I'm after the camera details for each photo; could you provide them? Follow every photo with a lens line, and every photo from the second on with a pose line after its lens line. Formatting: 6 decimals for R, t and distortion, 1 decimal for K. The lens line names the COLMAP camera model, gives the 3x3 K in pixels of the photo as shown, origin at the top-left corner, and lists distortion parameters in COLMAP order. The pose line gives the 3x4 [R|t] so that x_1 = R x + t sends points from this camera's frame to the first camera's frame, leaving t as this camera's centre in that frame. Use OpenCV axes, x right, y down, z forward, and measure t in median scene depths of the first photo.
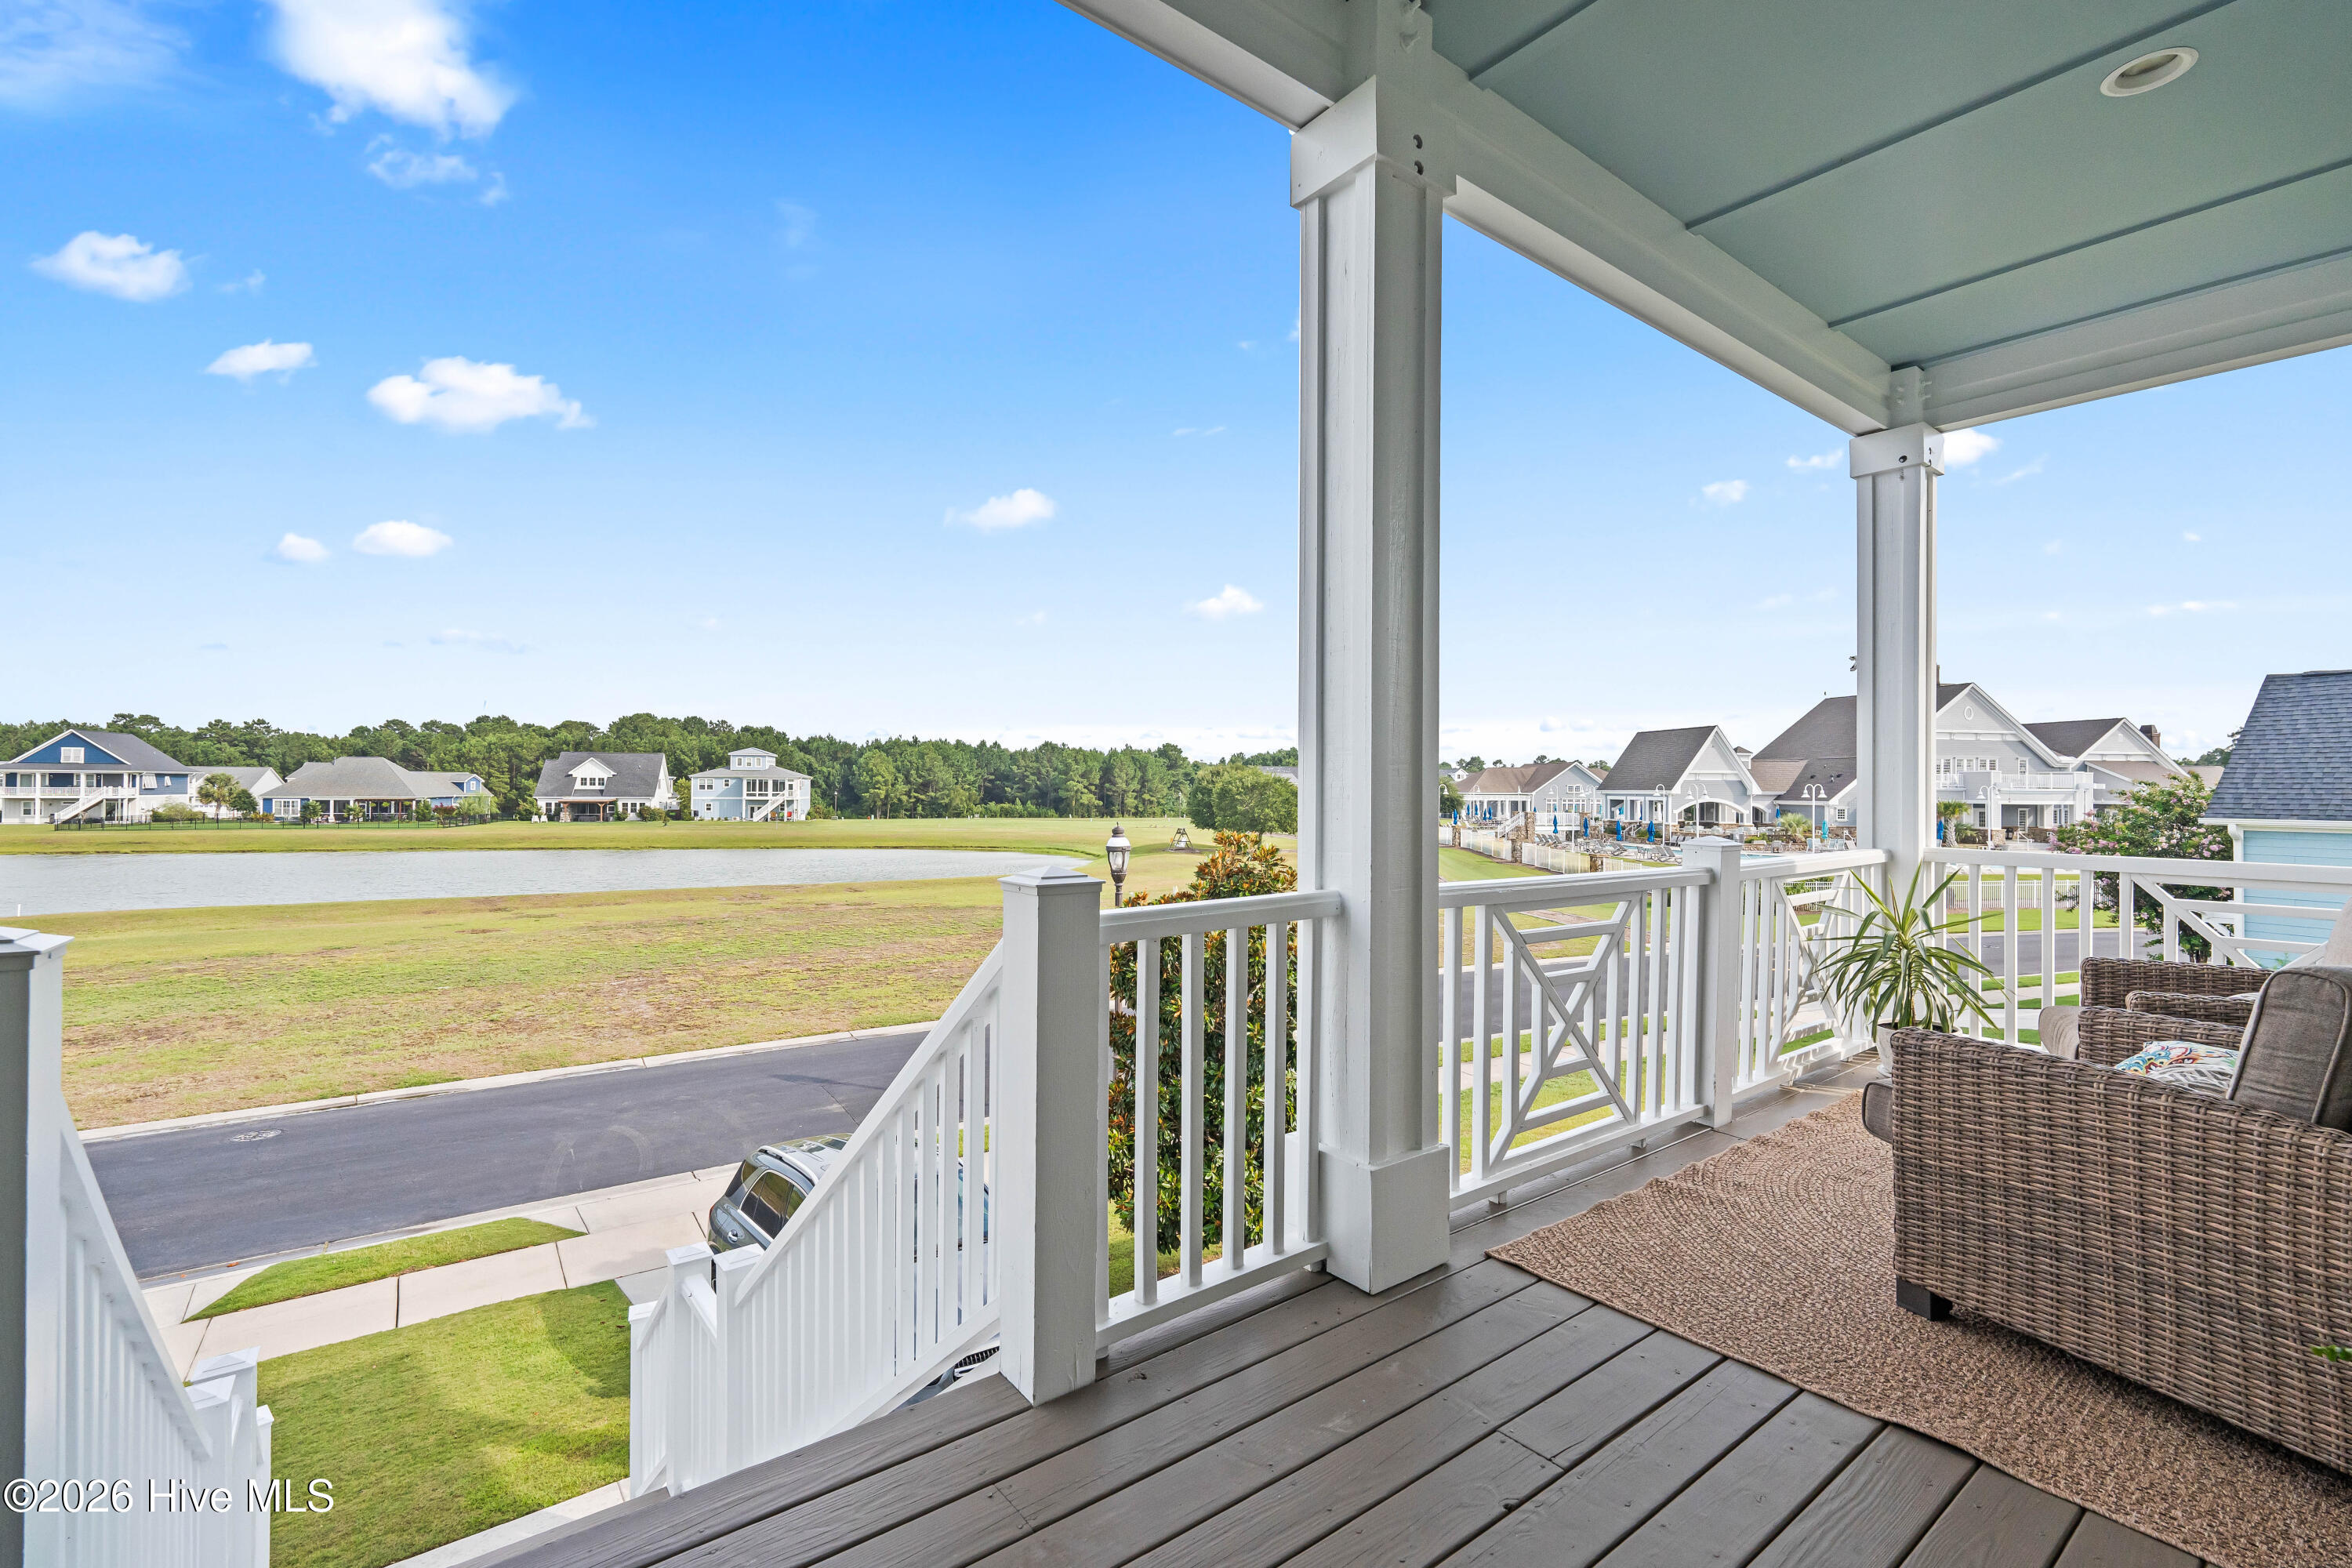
lens RADIAL K [[1058.4, 0, 1176.0], [0, 1058.4, 784.0], [0, 0, 1]] dist [0.001152, 0.000412]
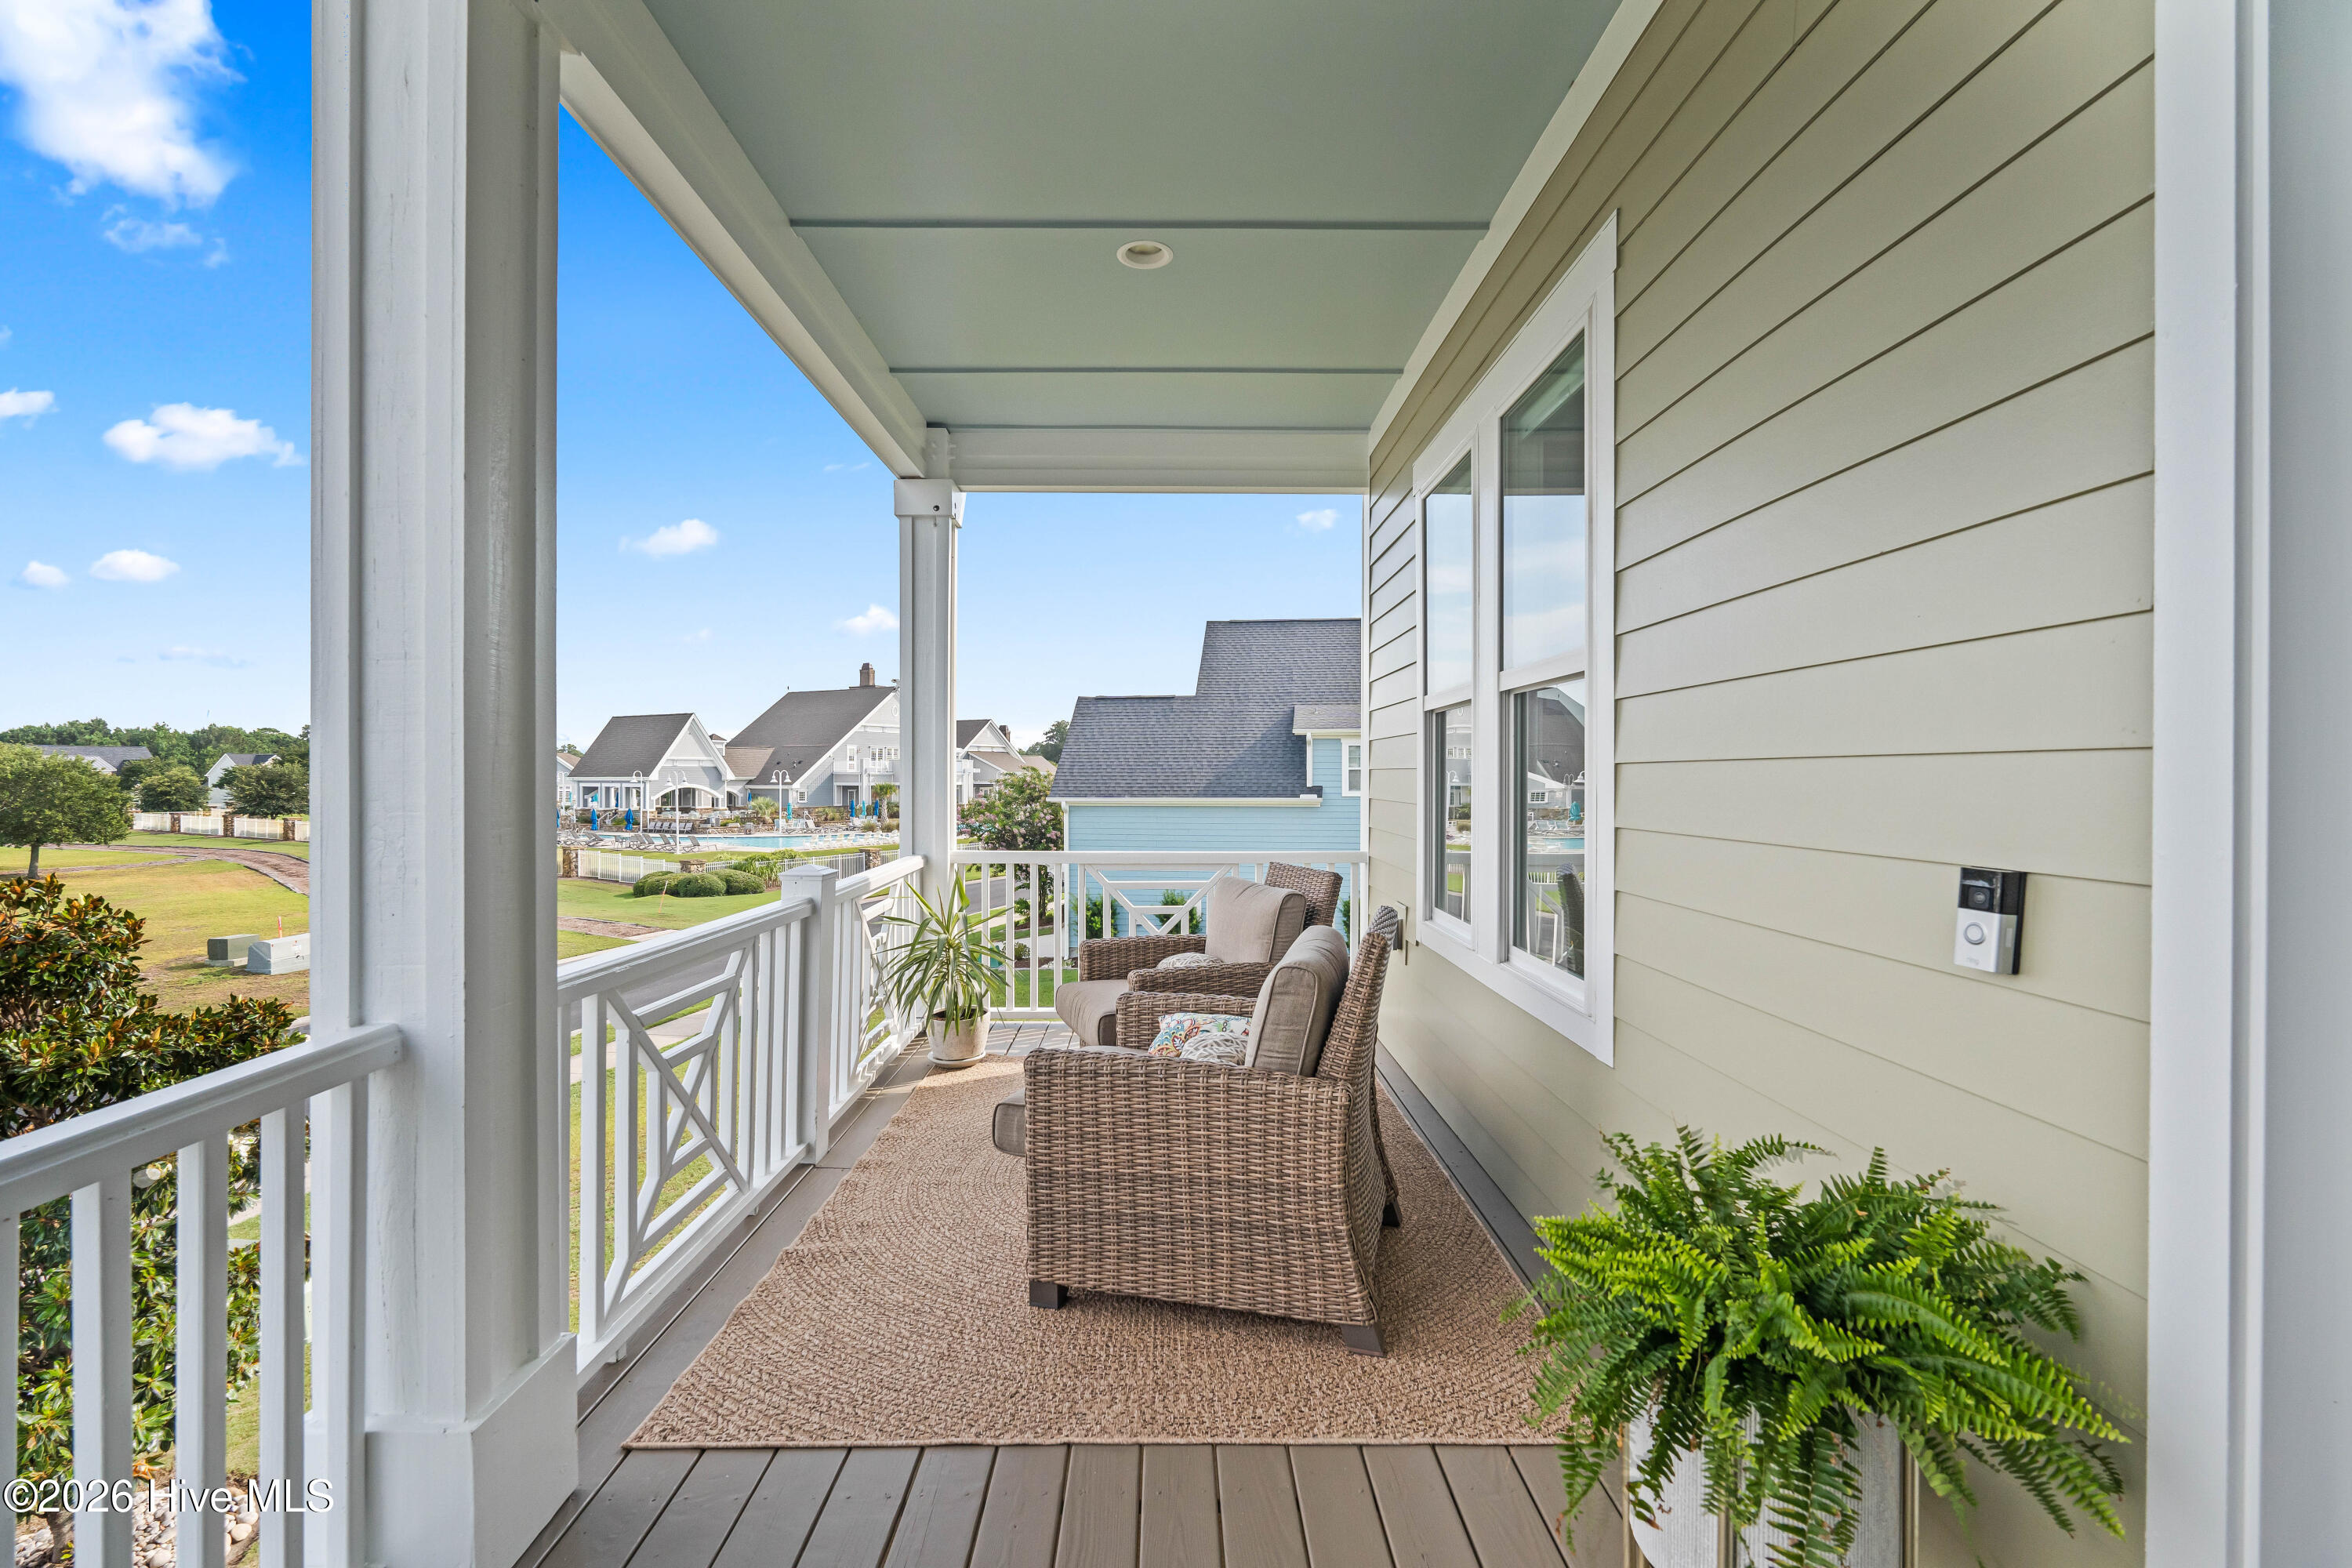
lens RADIAL K [[1034.1, 0, 1178.3], [0, 1034.1, 773.8], [0, 0, 1]] dist [-0.002140, 0.000086]
pose [[0.602769, -0.008488, 0.797871, -0.037290], [0.001274, 0.999952, 0.009676, -0.034695], [-0.797915, -0.004815, 0.602751, 0.130656]]
